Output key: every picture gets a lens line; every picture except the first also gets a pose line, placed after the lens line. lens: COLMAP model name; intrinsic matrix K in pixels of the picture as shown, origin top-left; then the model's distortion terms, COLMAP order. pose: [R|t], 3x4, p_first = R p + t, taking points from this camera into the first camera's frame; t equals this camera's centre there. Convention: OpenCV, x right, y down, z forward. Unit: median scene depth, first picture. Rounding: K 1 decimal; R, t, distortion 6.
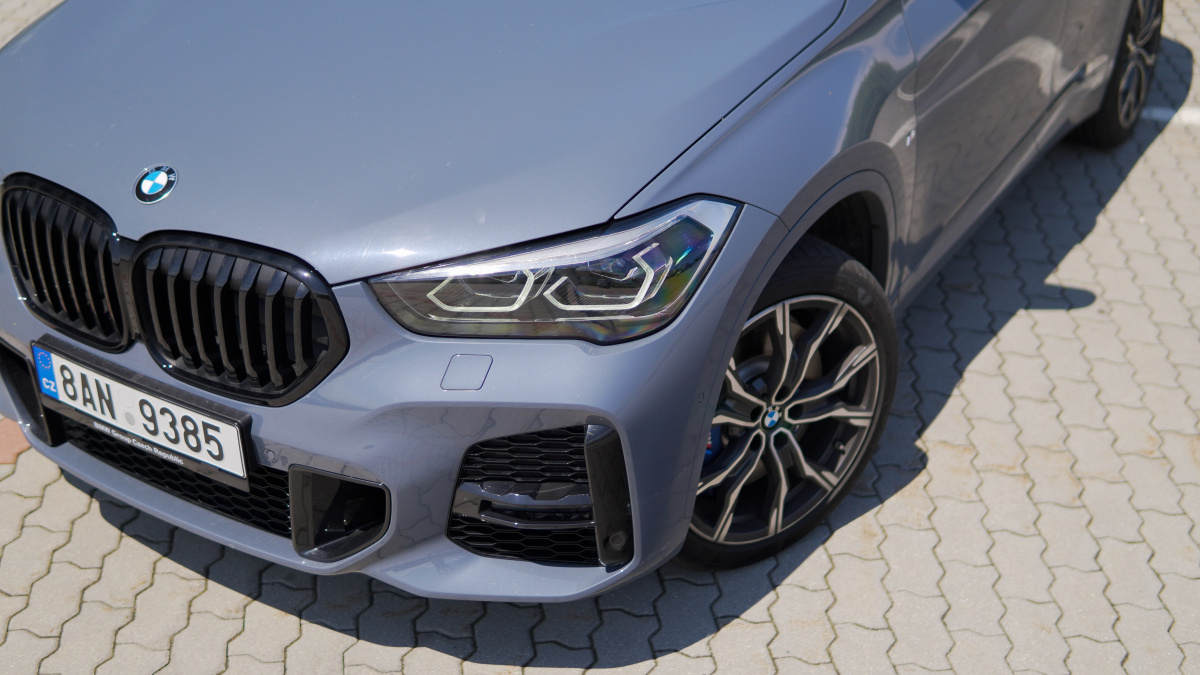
lens RADIAL K [[1589.4, 0, 600.0], [0, 1589.4, 337.5], [0, 0, 1]] dist [-0.018050, -0.566043]
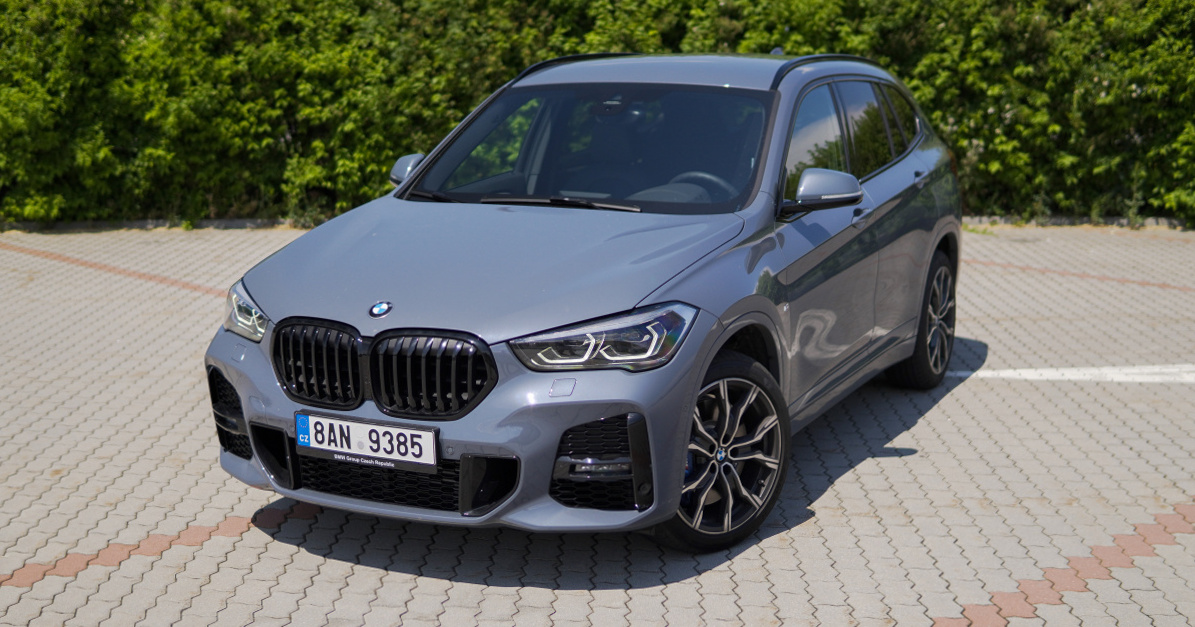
lens RADIAL K [[1533.7, 0, 597.5], [0, 1533.7, 313.5], [0, 0, 1]] dist [-0.001763, -0.799109]
pose [[0.996364, -0.036889, 0.076803, -0.151545], [0.058138, 0.953312, -0.296339, 0.403993], [-0.062285, 0.299726, 0.951990, -0.634191]]
